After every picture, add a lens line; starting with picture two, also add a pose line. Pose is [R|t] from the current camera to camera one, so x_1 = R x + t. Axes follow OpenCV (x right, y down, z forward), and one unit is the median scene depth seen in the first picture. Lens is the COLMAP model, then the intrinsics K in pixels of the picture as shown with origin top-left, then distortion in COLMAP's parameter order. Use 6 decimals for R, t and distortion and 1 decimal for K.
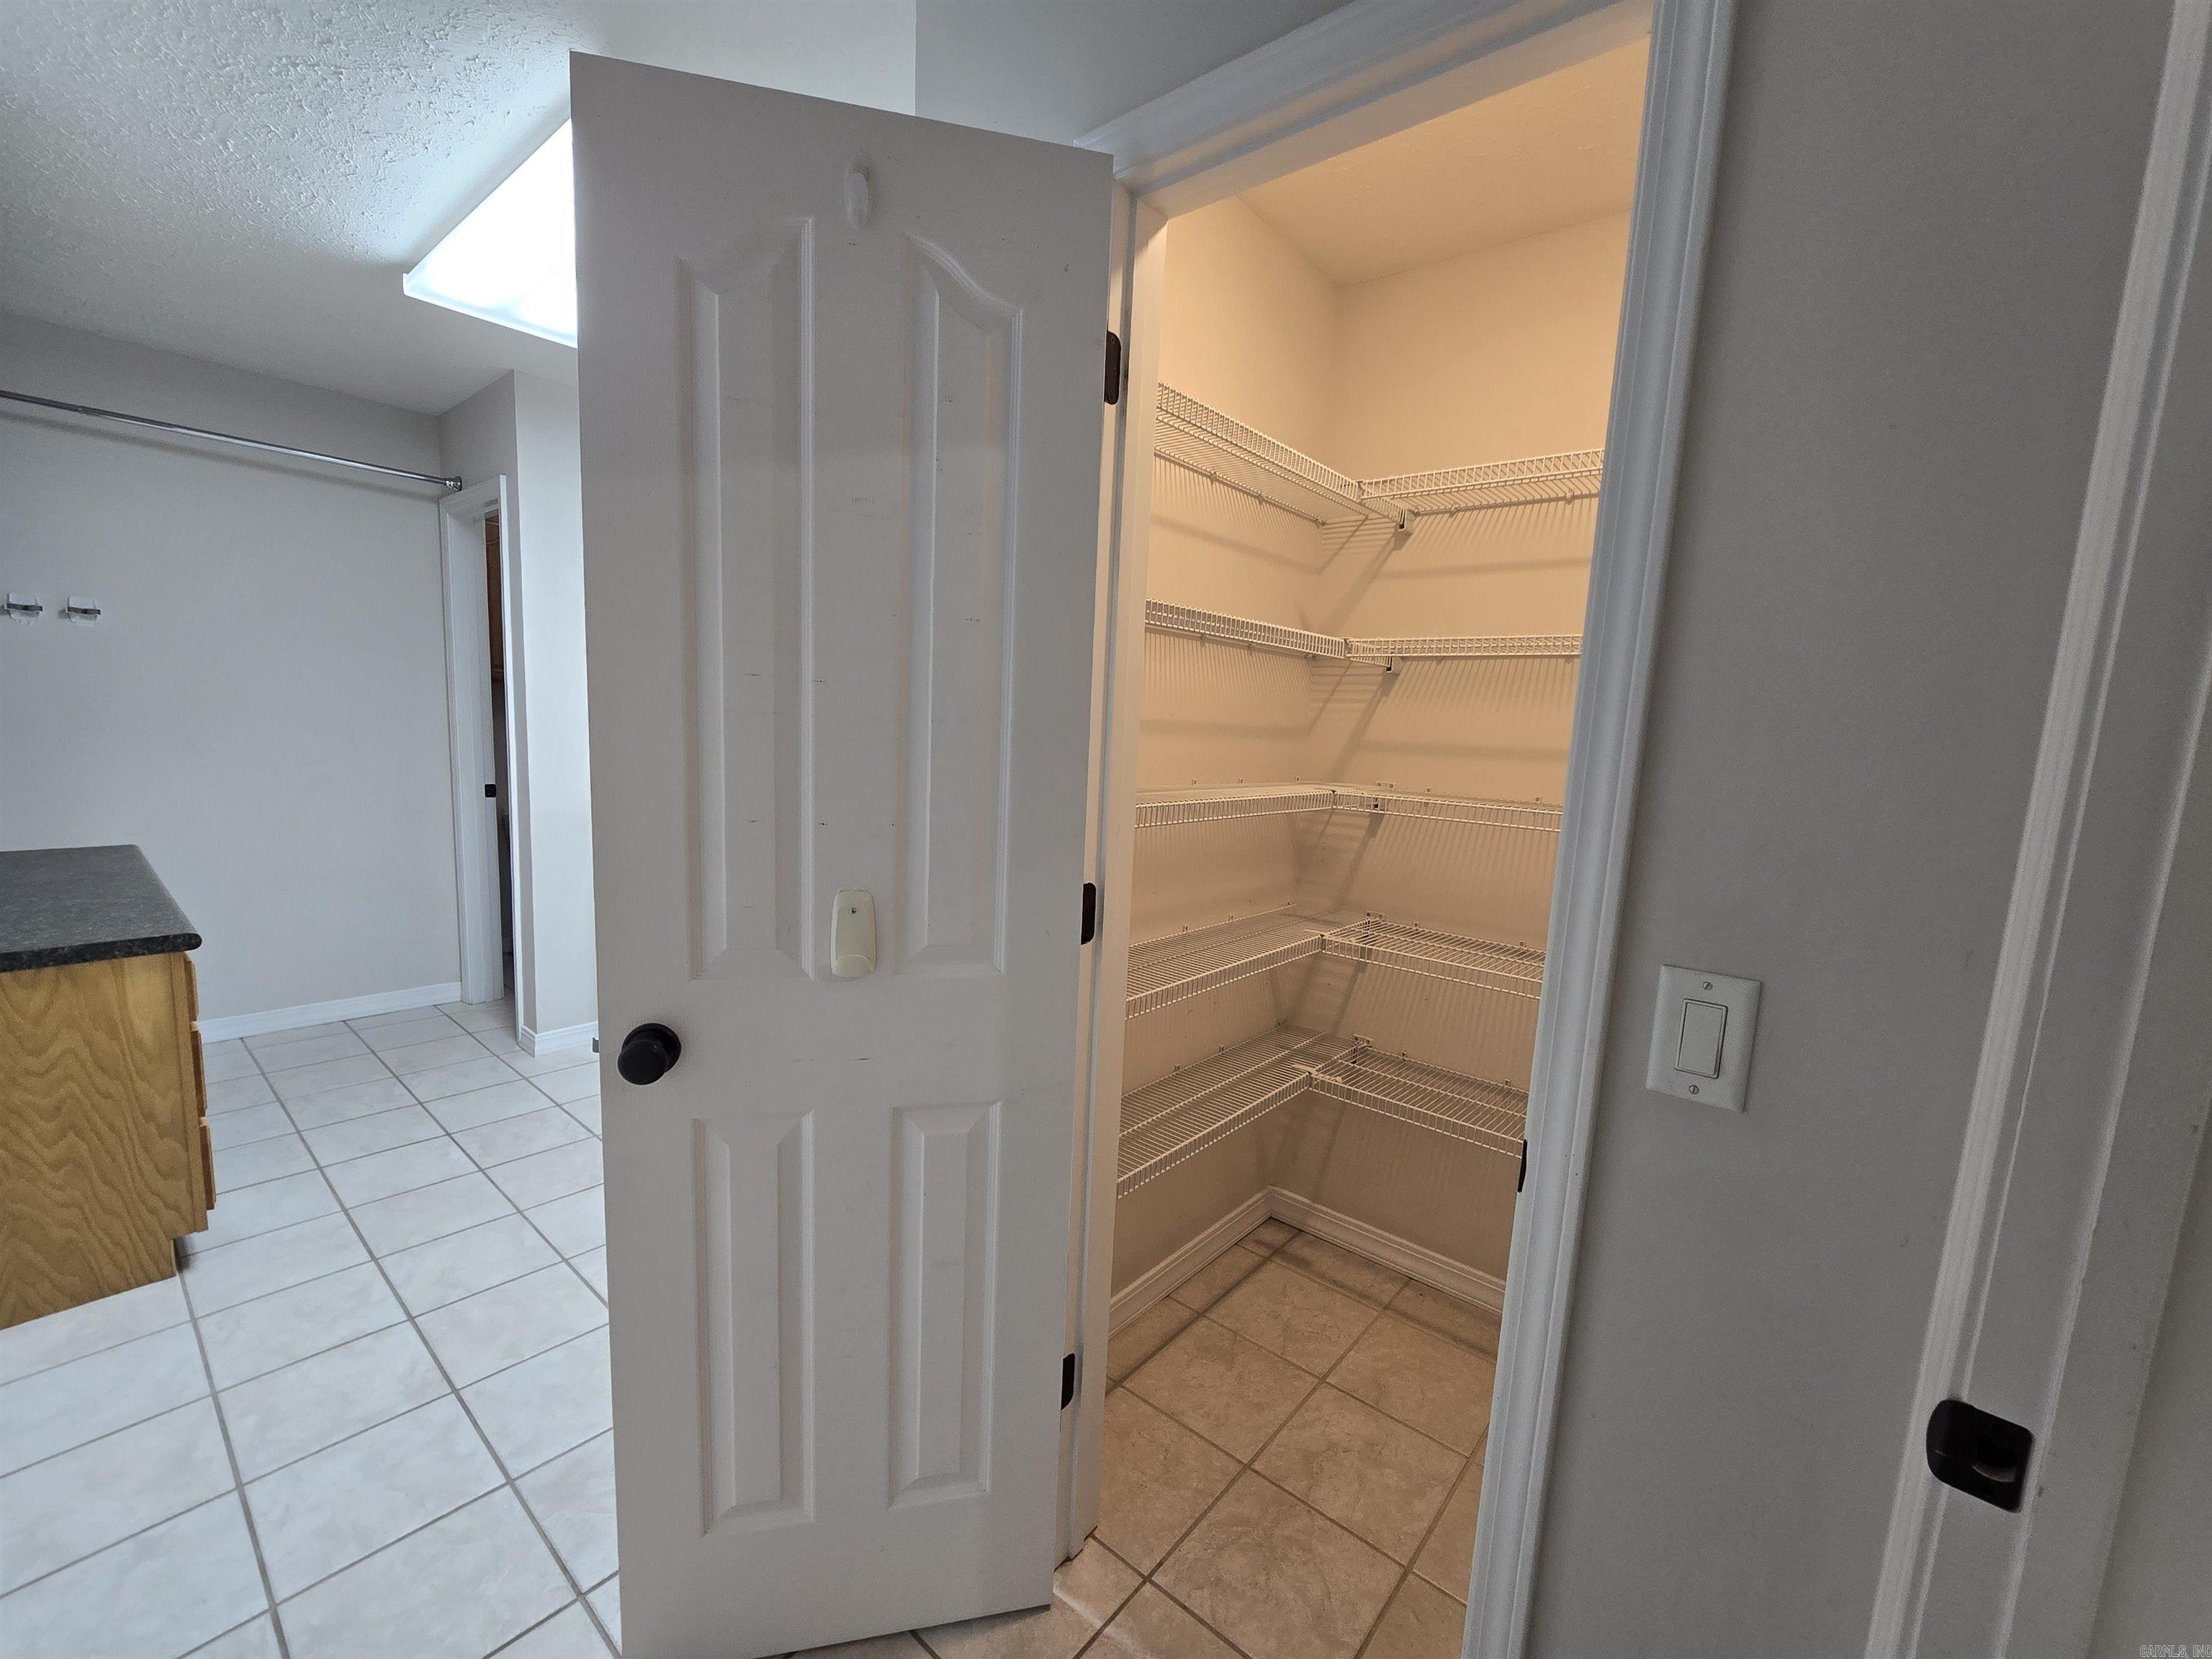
lens RADIAL K [[902.7, 0, 1102.7], [0, 902.7, 841.9], [0, 0, 1]] dist [-0.008360, 0.003979]
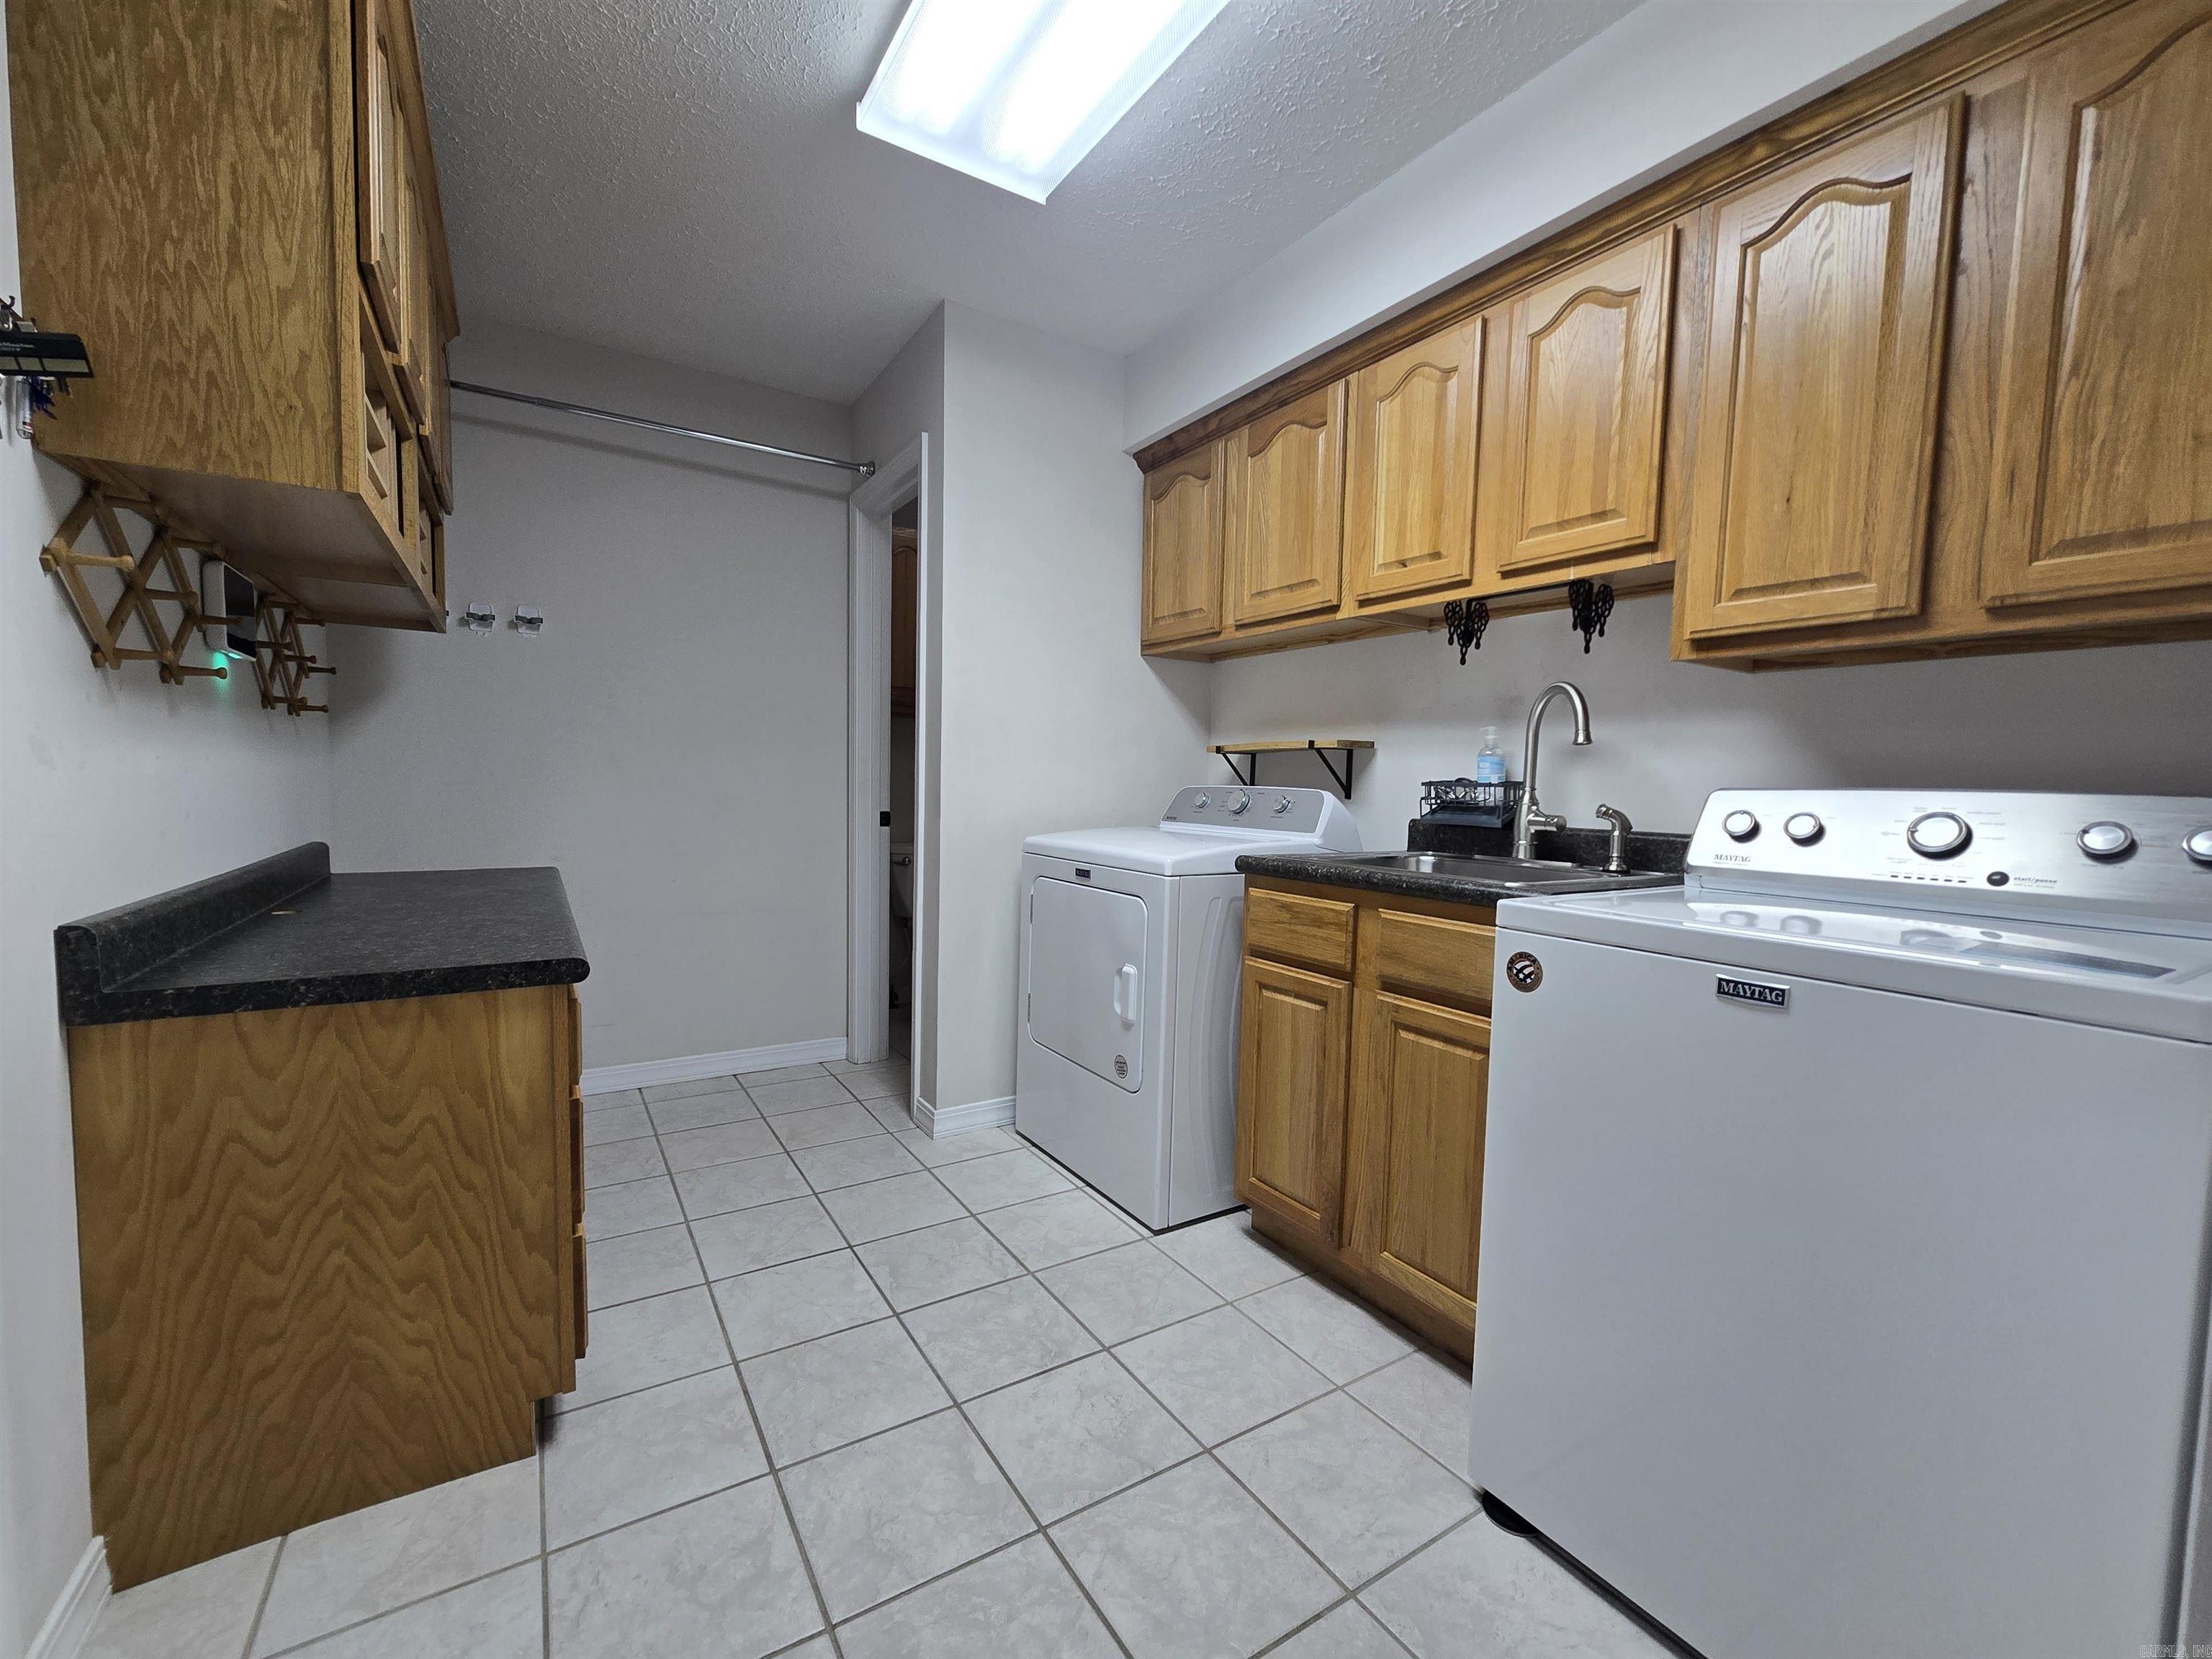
lens RADIAL K [[902.7, 0, 1110.9], [0, 902.7, 837.3], [0, 0, 1]] dist [-0.008360, 0.003979]
pose [[0.955348, -0.012998, -0.295197, -0.408915], [-0.011830, 0.996549, -0.082164, 0.060837], [0.295246, 0.081987, 0.951897, 0.446334]]
